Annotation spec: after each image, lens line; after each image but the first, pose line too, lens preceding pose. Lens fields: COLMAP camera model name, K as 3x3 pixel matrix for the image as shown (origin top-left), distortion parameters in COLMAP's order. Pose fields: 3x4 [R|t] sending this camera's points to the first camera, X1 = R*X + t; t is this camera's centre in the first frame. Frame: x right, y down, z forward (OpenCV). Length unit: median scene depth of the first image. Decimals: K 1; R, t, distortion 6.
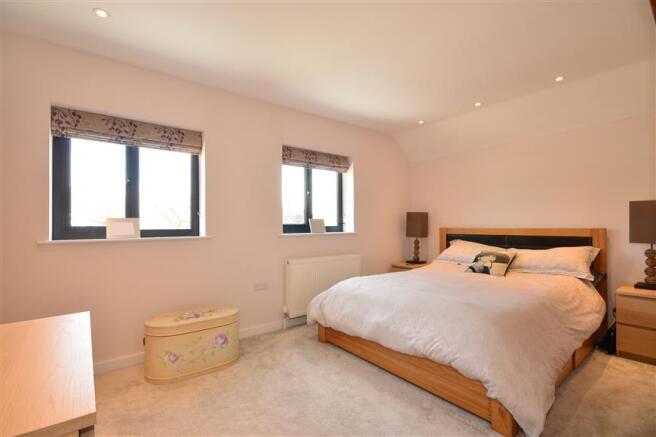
lens RADIAL K [[296.1, 0, 328.0], [0, 296.1, 218.5], [0, 0, 1]] dist [-0.000724, 0.000047]
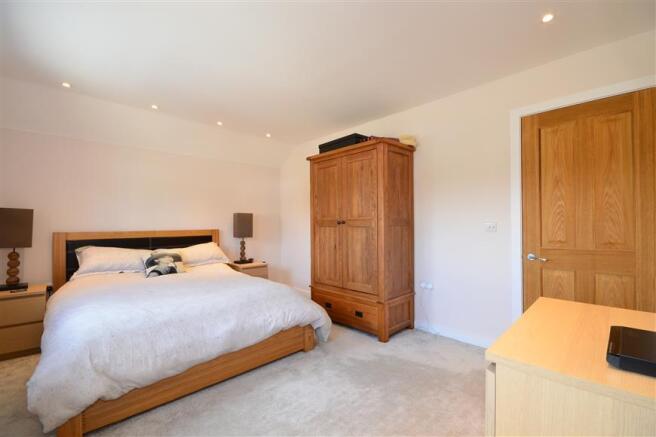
lens RADIAL K [[289.9, 0, 328.0], [0, 289.9, 218.5], [0, 0, 1]] dist [-0.000688, -0.000233]
pose [[-0.101939, 0.025665, 0.994459, -0.579974], [-0.015740, 0.999500, -0.027409, 0.009616], [-0.994666, -0.018447, -0.101485, 0.572787]]
